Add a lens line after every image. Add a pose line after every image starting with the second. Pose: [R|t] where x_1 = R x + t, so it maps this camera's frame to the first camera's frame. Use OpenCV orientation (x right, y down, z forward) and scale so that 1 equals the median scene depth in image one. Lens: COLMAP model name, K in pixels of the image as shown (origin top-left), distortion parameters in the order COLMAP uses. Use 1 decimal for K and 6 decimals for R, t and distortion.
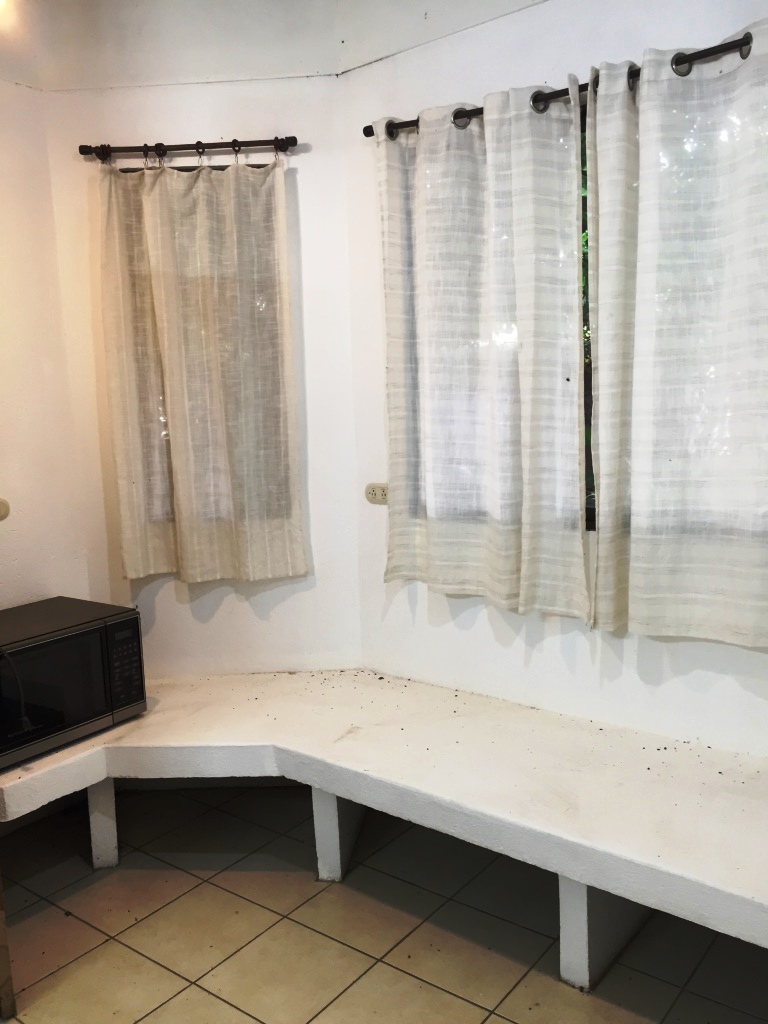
lens RADIAL K [[868.2, 0, 384.0], [0, 868.2, 512.0], [0, 0, 1]] dist [0.083508, -0.119849]
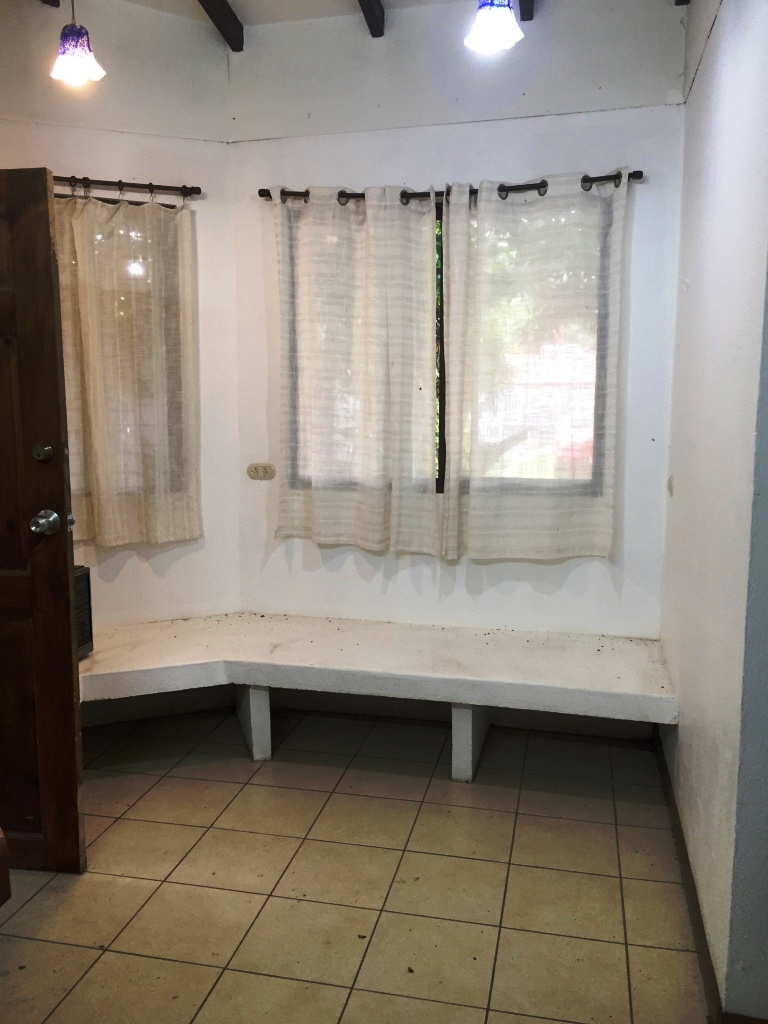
lens RADIAL K [[868.2, 0, 384.0], [0, 868.2, 512.0], [0, 0, 1]] dist [0.083508, -0.119849]
pose [[0.908198, -0.019980, 0.418063, -0.409586], [0.023471, 0.999719, -0.003210, 0.050954], [-0.417881, 0.012728, 0.908412, -0.258680]]
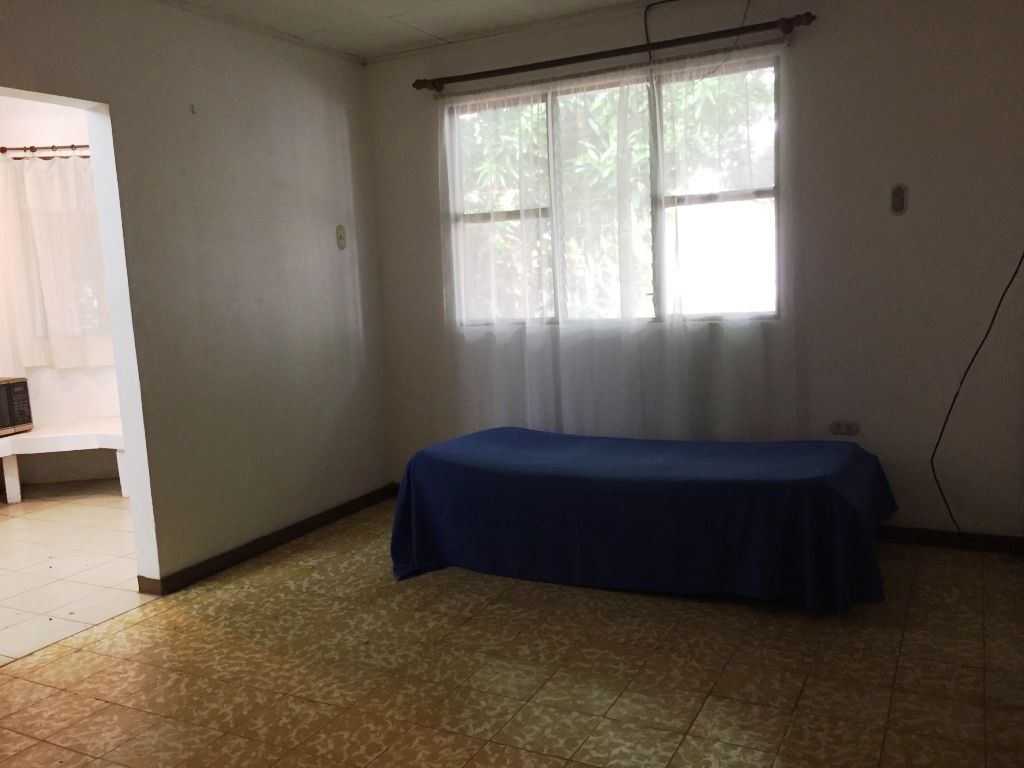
lens RADIAL K [[868.2, 0, 512.0], [0, 868.2, 384.0], [0, 0, 1]] dist [0.083508, -0.119849]
pose [[0.983459, -0.037518, 0.177204, 0.454481], [0.039904, 0.999154, -0.009921, 0.189167], [-0.176682, 0.016828, 0.984124, -1.185048]]
